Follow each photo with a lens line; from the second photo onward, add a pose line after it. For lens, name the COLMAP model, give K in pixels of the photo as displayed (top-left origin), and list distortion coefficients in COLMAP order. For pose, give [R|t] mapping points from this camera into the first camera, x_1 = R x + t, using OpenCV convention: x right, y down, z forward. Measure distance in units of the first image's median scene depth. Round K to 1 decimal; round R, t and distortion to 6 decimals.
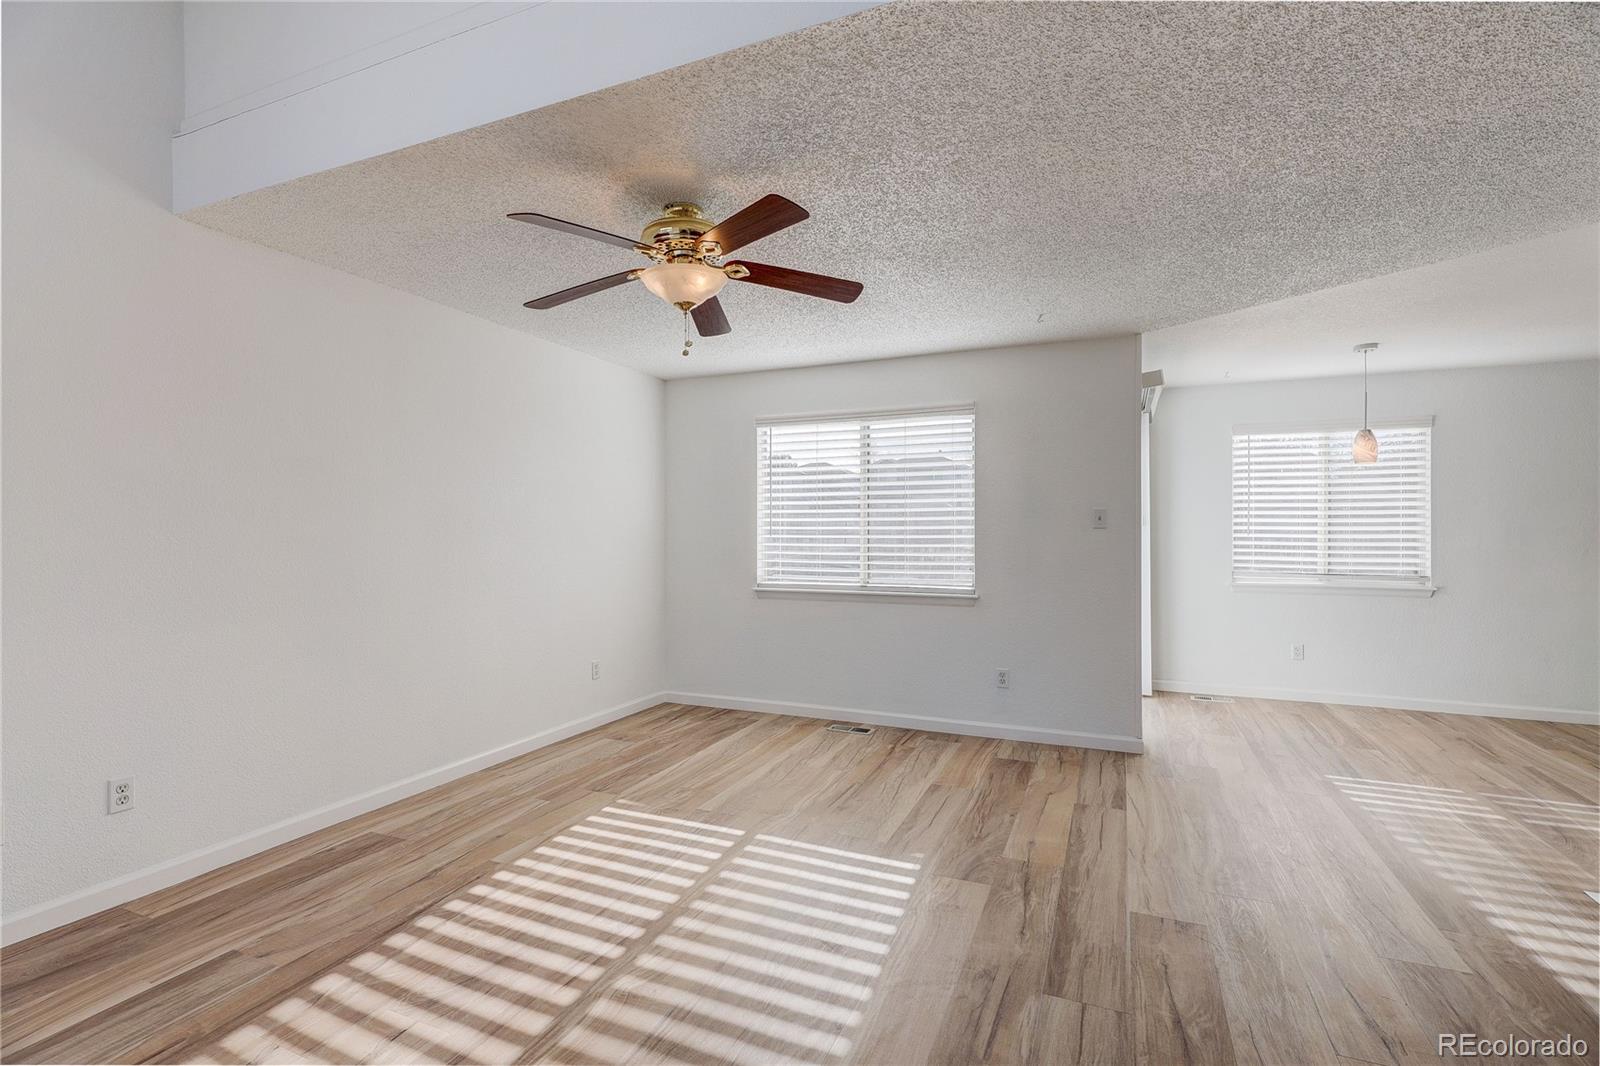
lens RADIAL K [[746.8, 0, 794.5], [0, 746.8, 532.5], [0, 0, 1]] dist [-0.003632, 0.000422]
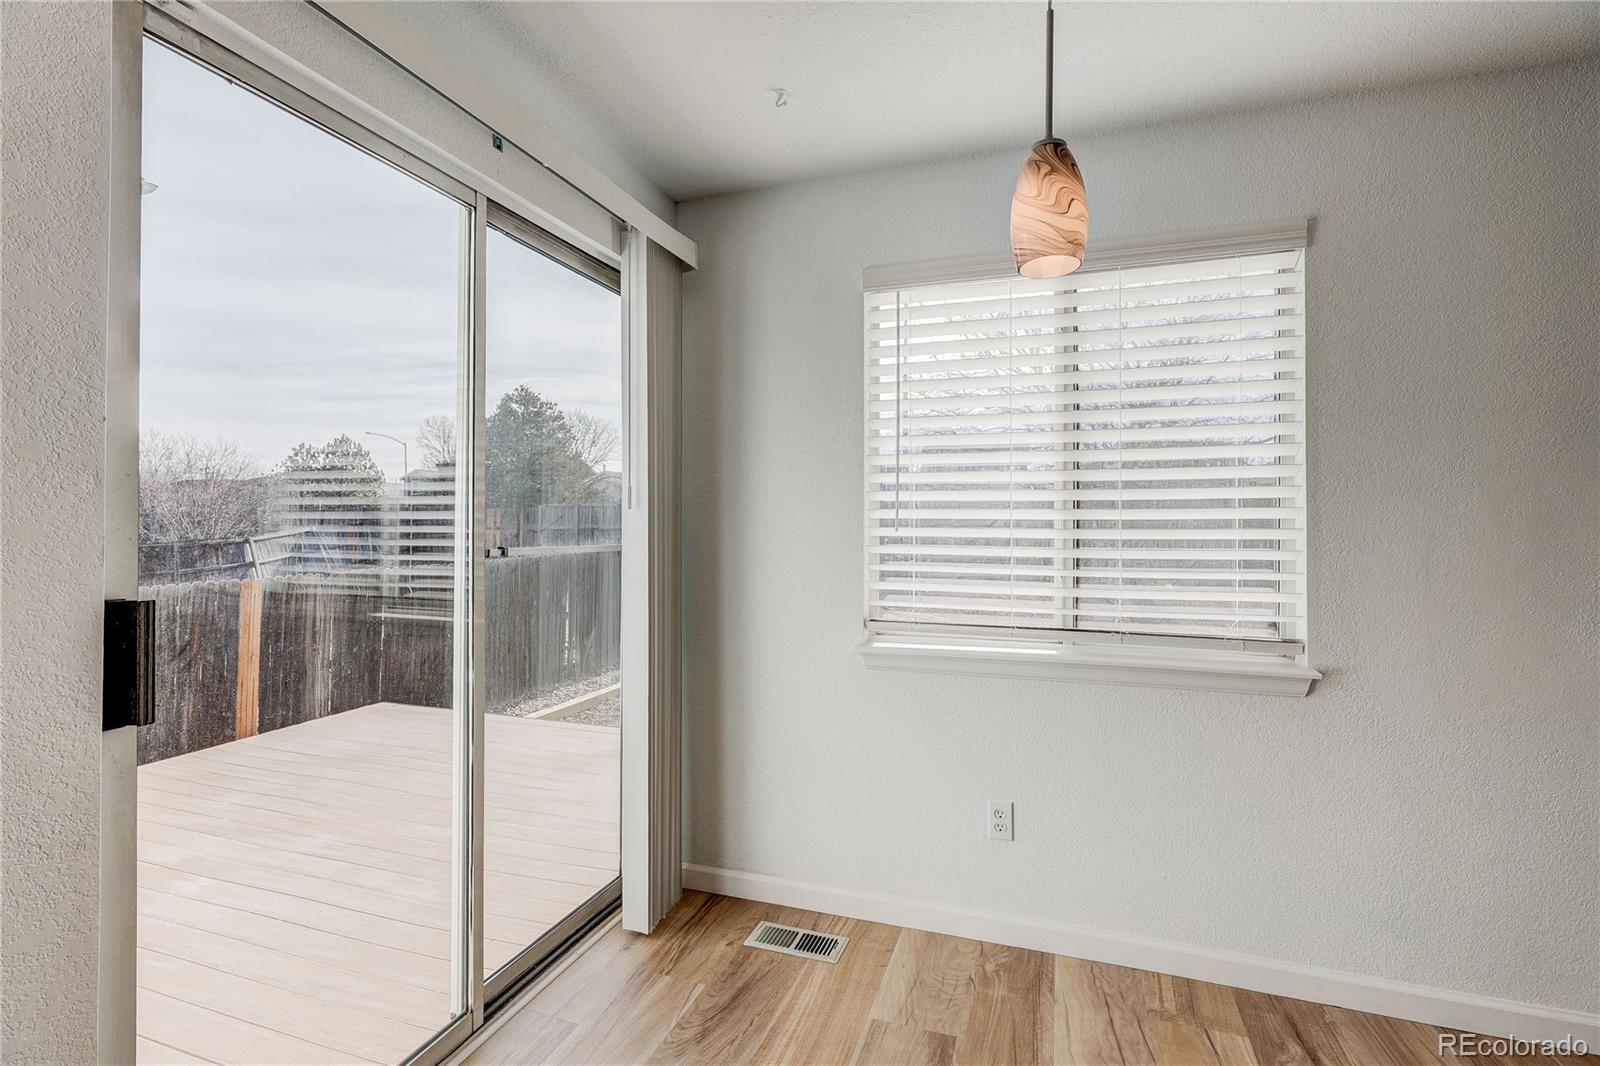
lens RADIAL K [[746.8, 0, 807.5], [0, 746.8, 519.2], [0, 0, 1]] dist [-0.003632, 0.000422]
pose [[0.997780, 0.002665, 0.066537, 0.752492], [-0.002132, 0.999965, -0.008076, 0.000101], [-0.066556, 0.007916, 0.997751, 0.833510]]
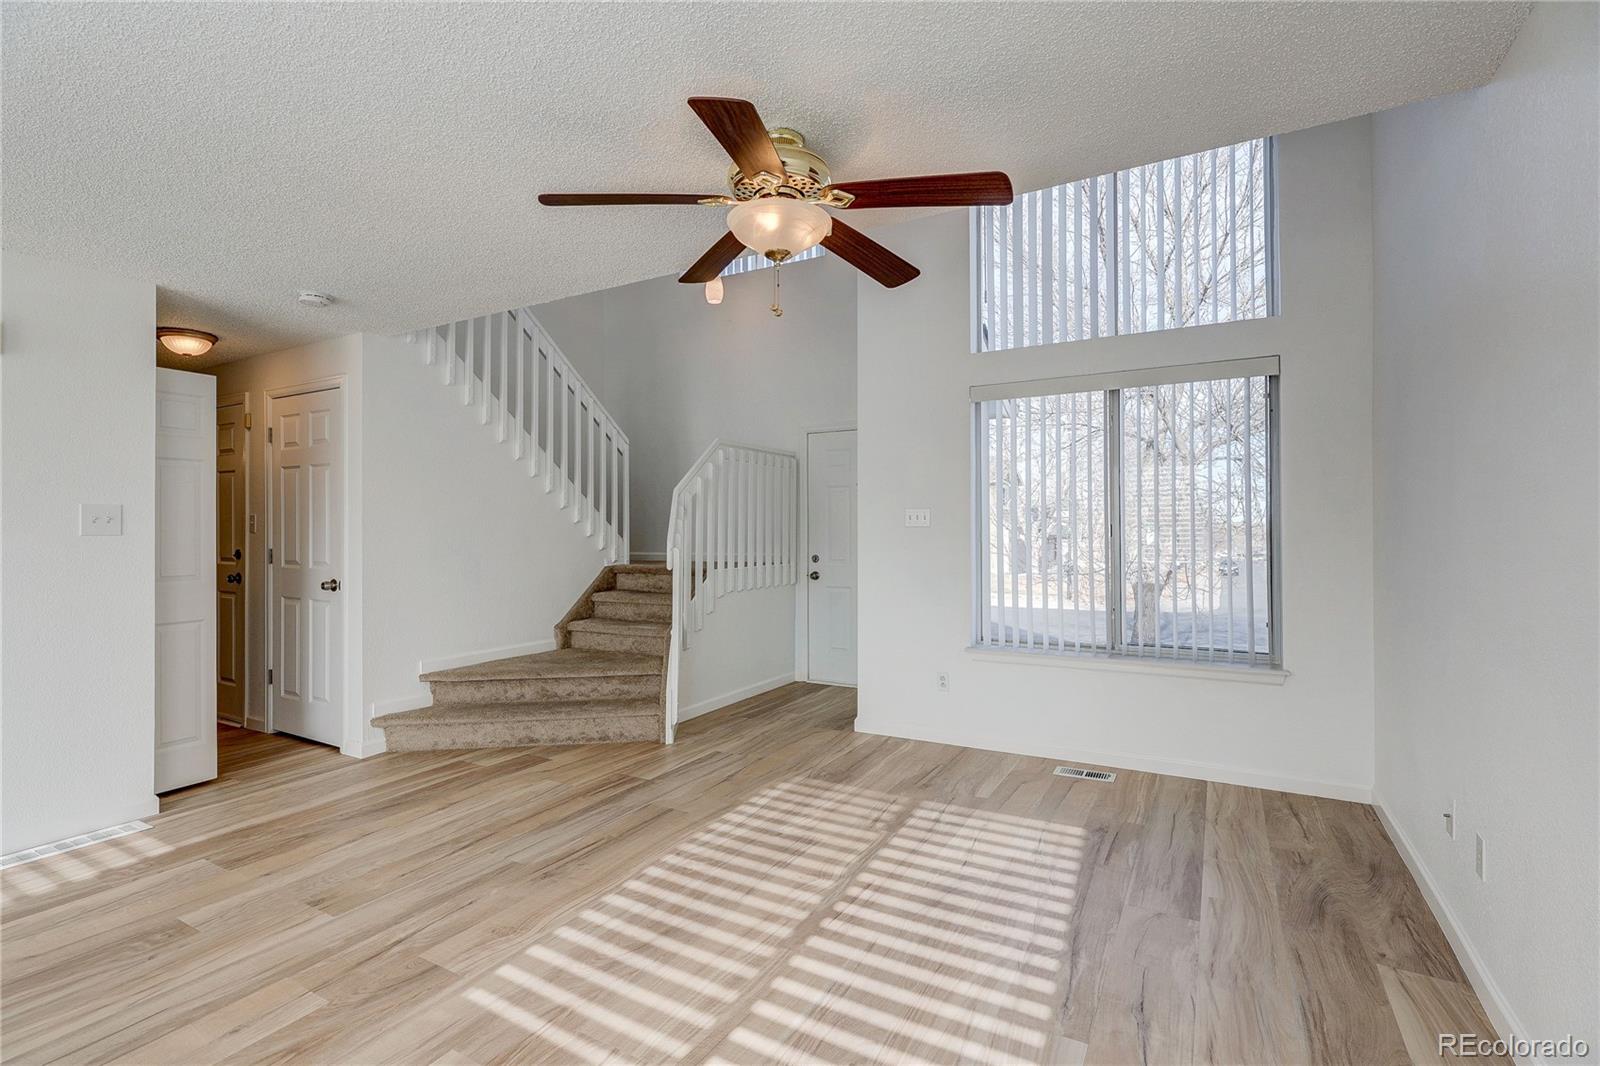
lens RADIAL K [[746.8, 0, 786.9], [0, 746.8, 513.6], [0, 0, 1]] dist [-0.003632, 0.000422]
pose [[-0.993660, 0.005458, 0.112292, -0.161269], [0.002731, 0.999698, -0.024427, 0.000200], [-0.112391, -0.023965, -0.993375, 1.193308]]
